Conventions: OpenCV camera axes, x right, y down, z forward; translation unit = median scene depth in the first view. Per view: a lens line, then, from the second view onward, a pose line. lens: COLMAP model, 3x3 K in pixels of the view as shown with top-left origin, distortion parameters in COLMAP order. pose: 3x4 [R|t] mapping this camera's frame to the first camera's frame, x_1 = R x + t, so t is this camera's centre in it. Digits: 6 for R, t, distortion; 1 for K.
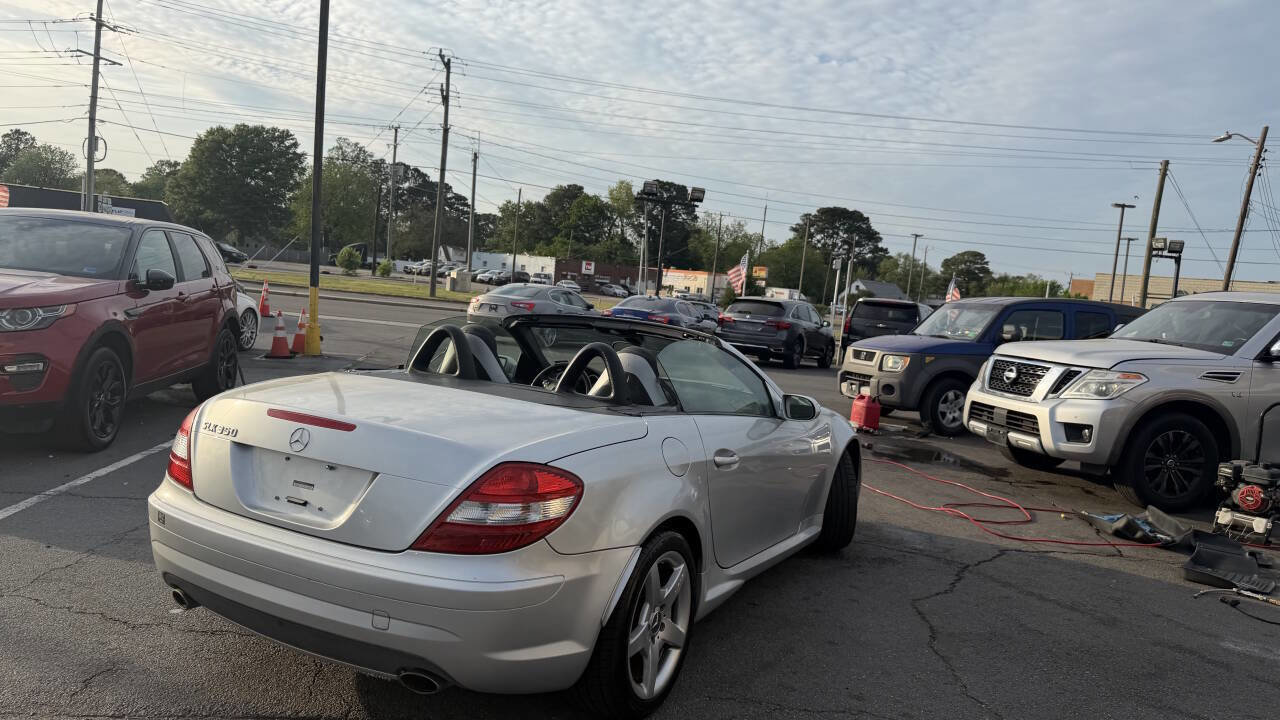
lens RADIAL K [[893.4, 0, 643.8], [0, 893.4, 369.9], [0, 0, 1]] dist [0.061066, -0.086135]
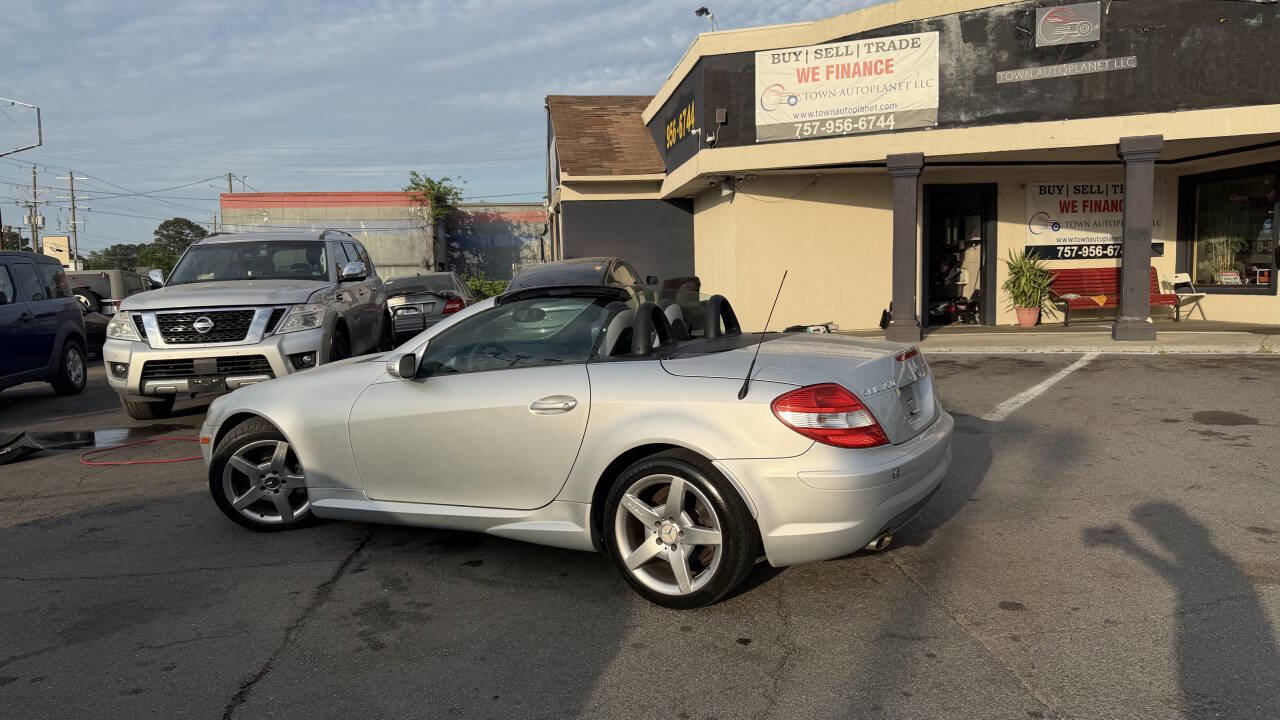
lens RADIAL K [[893.4, 0, 646.1], [0, 893.4, 368.4], [0, 0, 1]] dist [0.061066, -0.086135]
pose [[0.034105, -0.197327, 0.979744, -0.398585], [0.121671, 0.973843, 0.191903, -0.055223], [-0.991984, 0.112662, 0.057222, 0.297666]]
